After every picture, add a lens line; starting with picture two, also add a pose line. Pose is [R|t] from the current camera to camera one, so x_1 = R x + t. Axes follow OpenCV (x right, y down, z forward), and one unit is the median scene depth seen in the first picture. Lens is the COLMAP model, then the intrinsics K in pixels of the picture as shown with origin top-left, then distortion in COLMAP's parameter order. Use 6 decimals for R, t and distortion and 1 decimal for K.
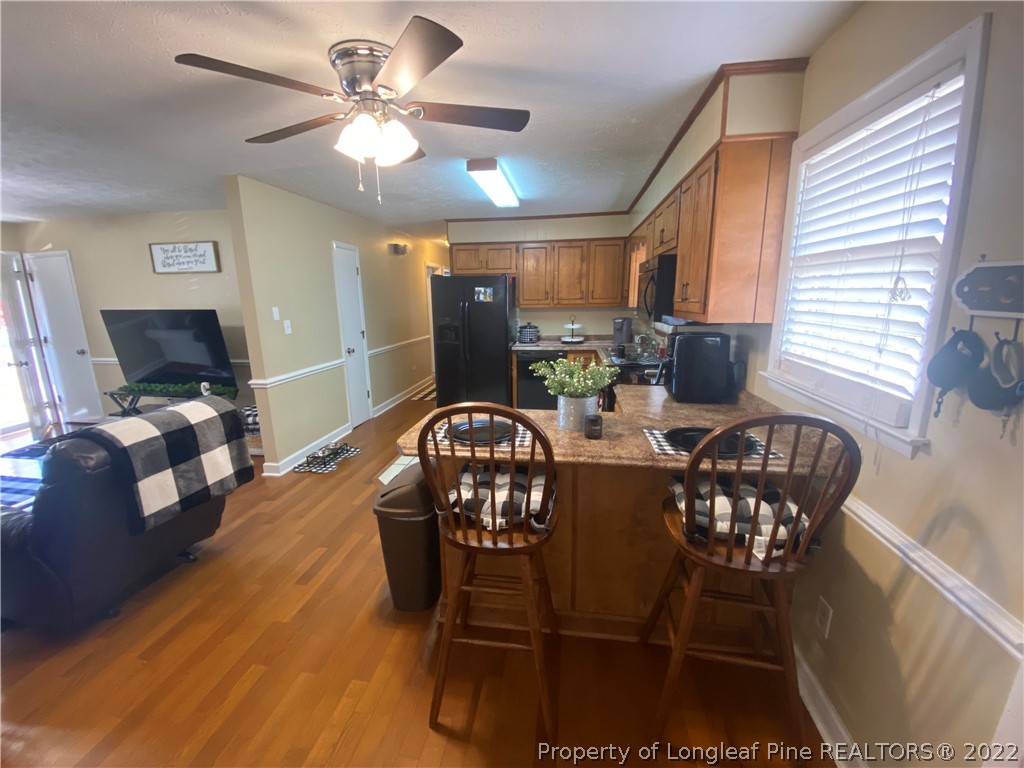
lens RADIAL K [[413.0, 0, 506.4], [0, 413.0, 388.0], [0, 0, 1]] dist [0.018120, -0.016946]
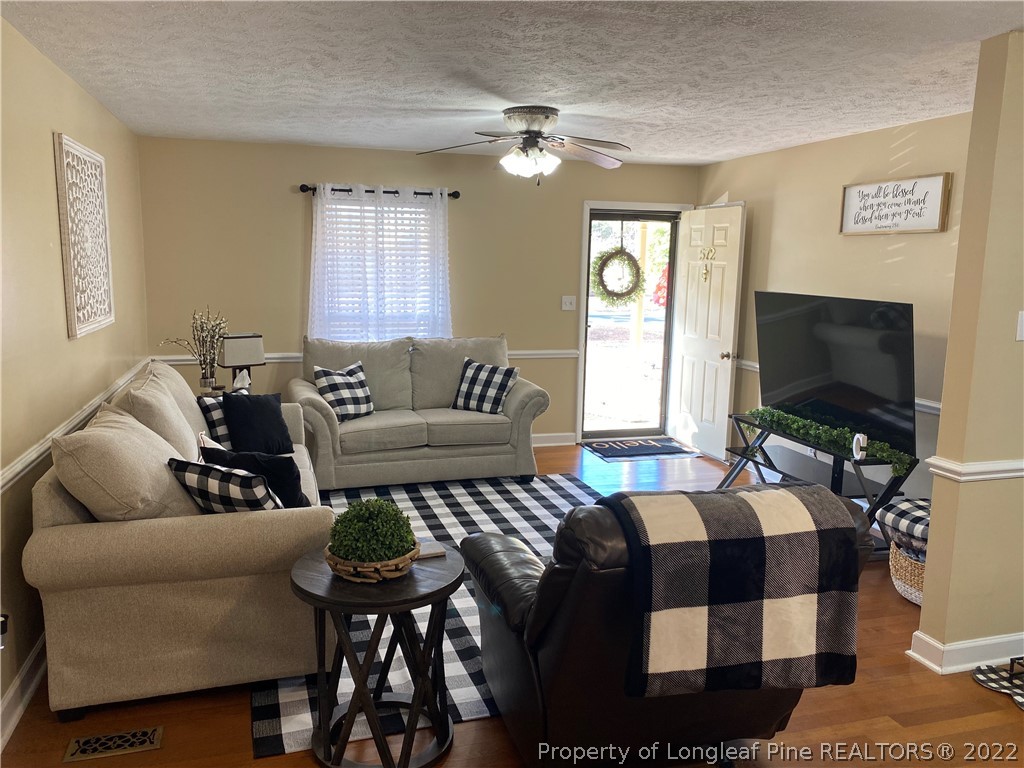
lens RADIAL K [[782.1, 0, 504.2], [0, 782.1, 383.1], [0, 0, 1]] dist [0.004414, -0.002698]
pose [[0.425632, 0.159791, -0.890677, -0.055447], [-0.219068, 0.973202, 0.069909, -0.088177], [0.877979, 0.165363, 0.449230, 0.231001]]
